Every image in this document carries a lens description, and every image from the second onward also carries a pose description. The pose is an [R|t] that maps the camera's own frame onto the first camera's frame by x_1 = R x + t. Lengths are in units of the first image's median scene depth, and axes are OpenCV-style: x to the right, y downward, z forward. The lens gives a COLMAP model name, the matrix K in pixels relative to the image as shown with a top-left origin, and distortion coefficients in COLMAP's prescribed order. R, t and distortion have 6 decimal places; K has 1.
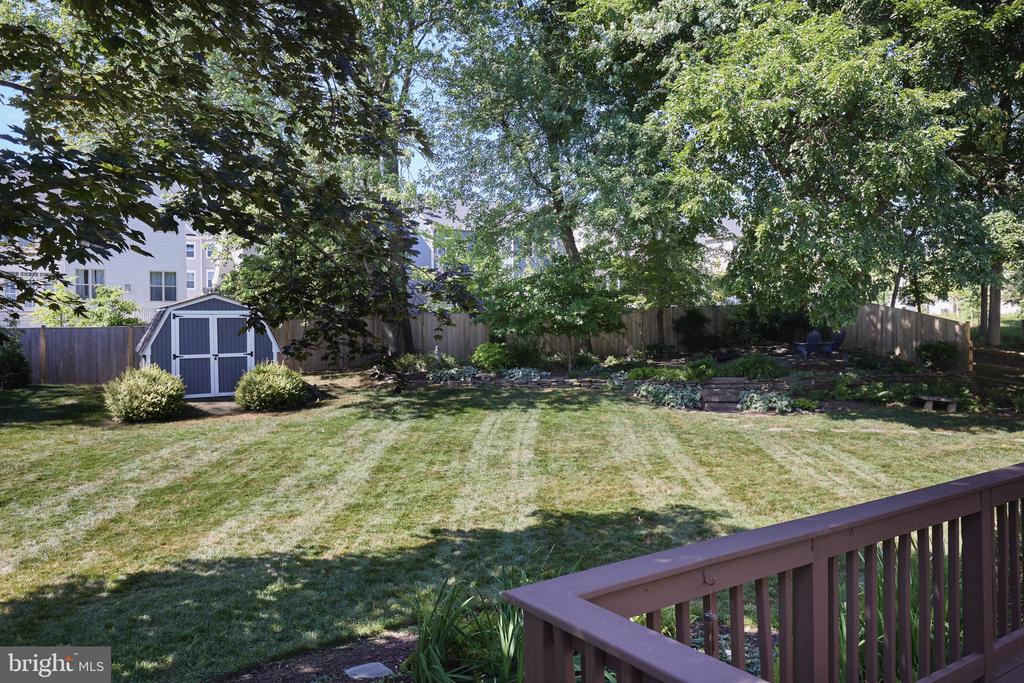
lens RADIAL K [[734.9, 0, 514.6], [0, 734.9, 332.2], [0, 0, 1]] dist [0.001017, 0.013033]
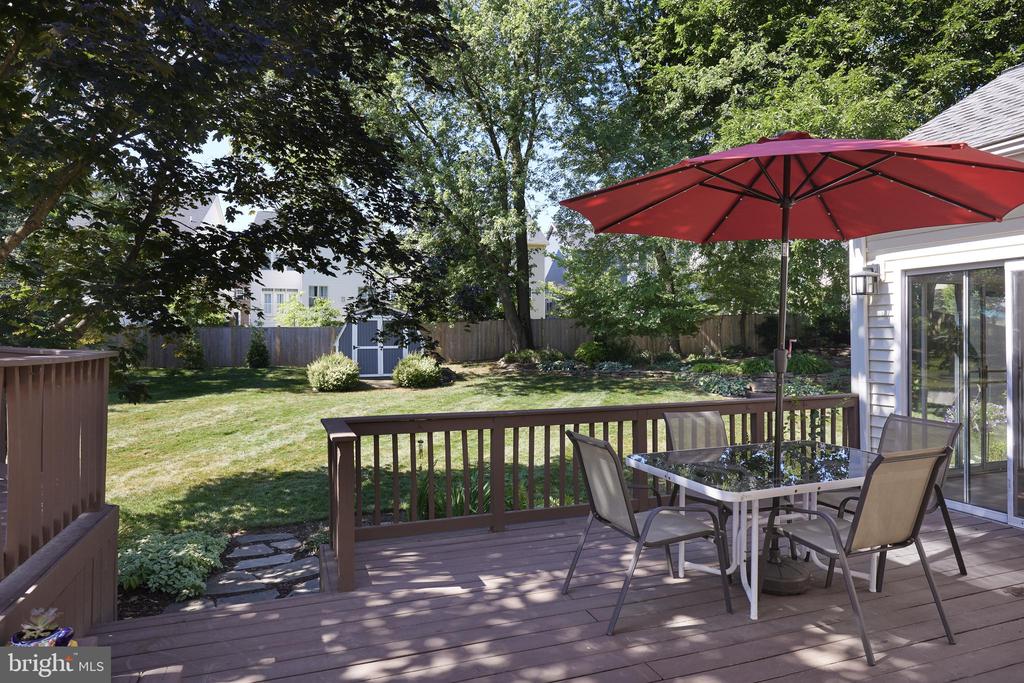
lens RADIAL K [[621.1, 0, 511.3], [0, 621.1, 340.9], [0, 0, 1]] dist [0.023114, 0.001292]
pose [[0.970862, 0.012785, -0.239297, 0.123572], [-0.010788, 0.999895, 0.009656, 0.005044], [0.239395, -0.006793, 0.970898, -0.102292]]
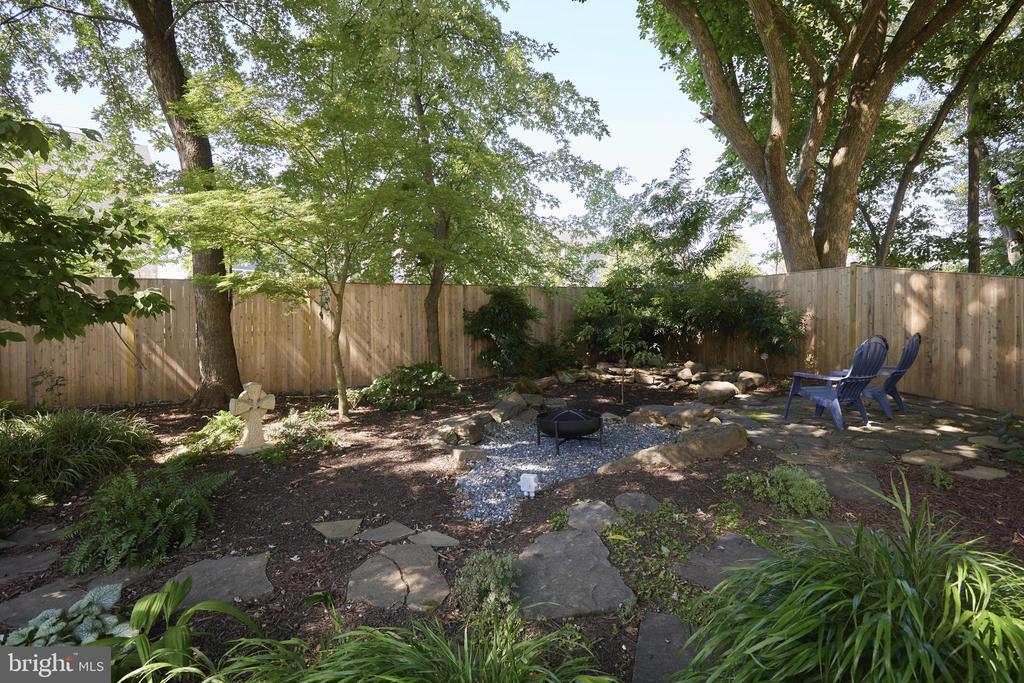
lens RADIAL K [[536.0, 0, 511.4], [0, 536.0, 340.7], [0, 0, 1]] dist [-0.025156, 0.004581]
pose [[0.980569, 0.007315, 0.196037, 0.289650], [-0.007567, 0.999971, 0.000535, 0.002148], [-0.196028, -0.002008, 0.980596, 1.063818]]
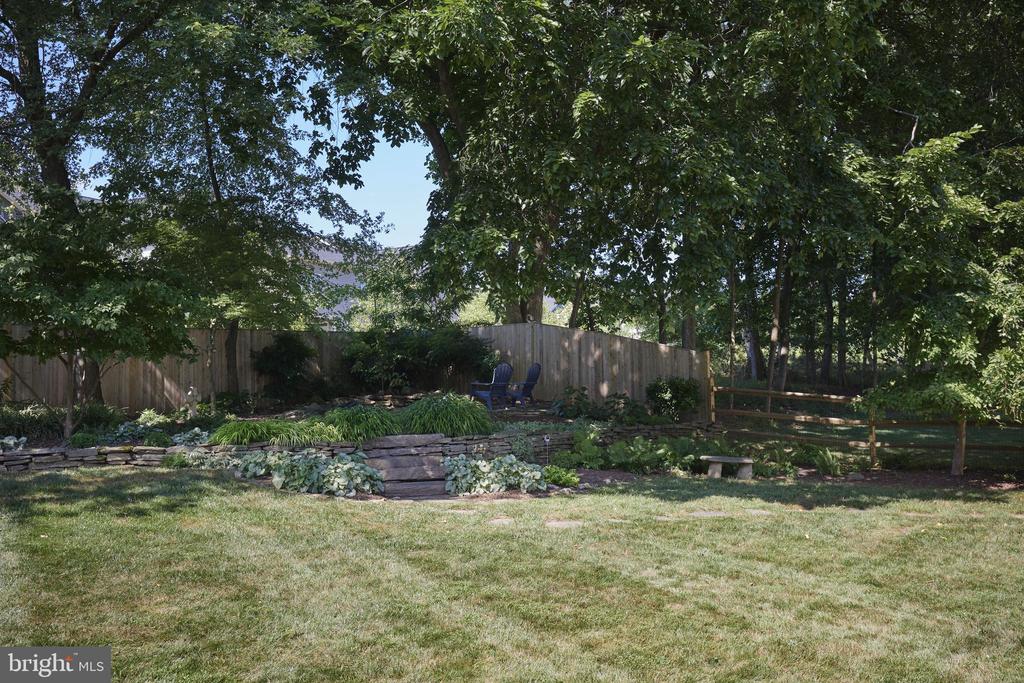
lens RADIAL K [[965.1, 0, 514.9], [0, 965.1, 342.2], [0, 0, 1]] dist [0.010840, 0.000000]
pose [[0.850033, 0.029759, 0.525887, -0.012708], [0.007763, 0.997587, -0.068999, 0.048060], [-0.526672, 0.062734, 0.847751, 0.403766]]
